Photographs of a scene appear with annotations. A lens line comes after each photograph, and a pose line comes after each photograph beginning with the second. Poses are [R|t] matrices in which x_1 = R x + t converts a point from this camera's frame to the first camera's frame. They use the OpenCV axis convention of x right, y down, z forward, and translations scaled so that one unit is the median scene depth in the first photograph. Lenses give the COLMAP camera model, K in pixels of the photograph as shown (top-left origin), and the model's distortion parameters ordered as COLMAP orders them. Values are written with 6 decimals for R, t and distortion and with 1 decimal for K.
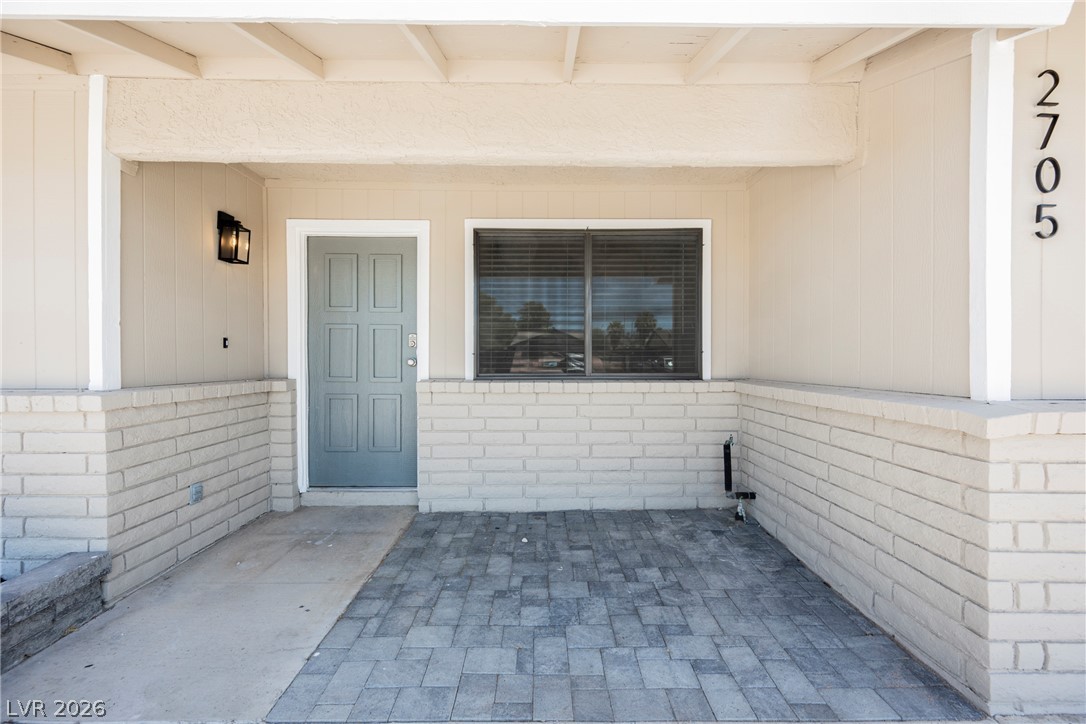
lens RADIAL K [[425.0, 0, 541.9], [0, 425.0, 357.5], [0, 0, 1]] dist [-0.002060, -0.001027]
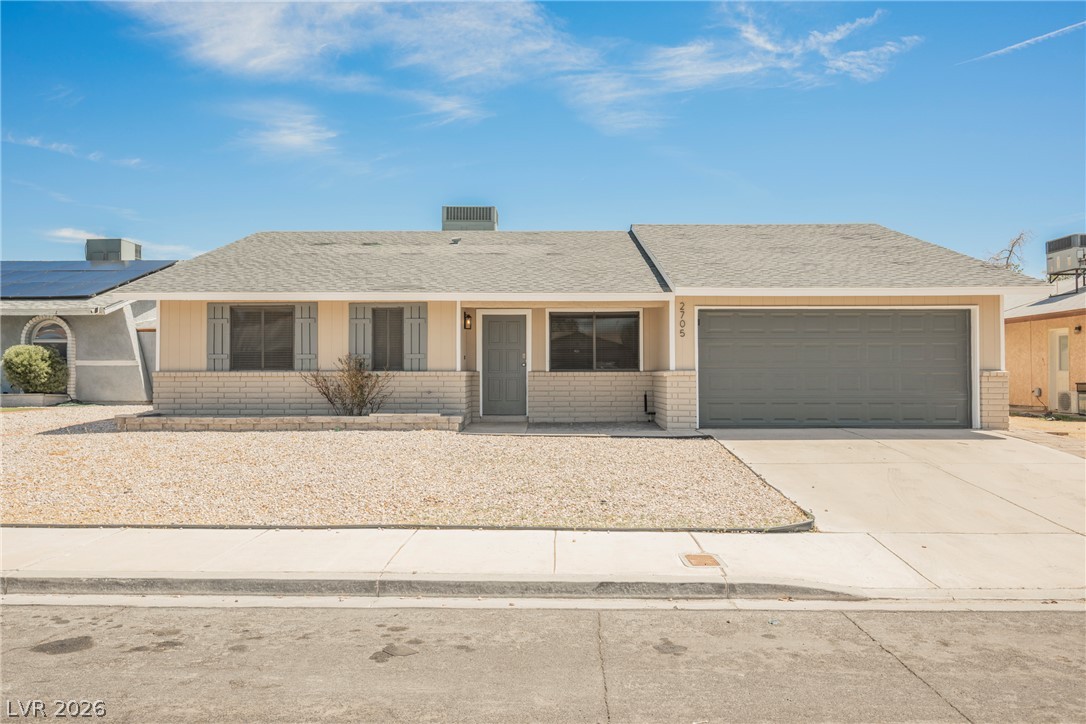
lens RADIAL K [[744.8, 0, 539.8], [0, 744.8, 357.2], [0, 0, 1]] dist [-0.001885, 0.000742]
pose [[0.999855, -0.002215, -0.016888, -0.144863], [0.001883, 0.999805, -0.019651, 0.056610], [0.016928, 0.019617, 0.999664, -3.543547]]
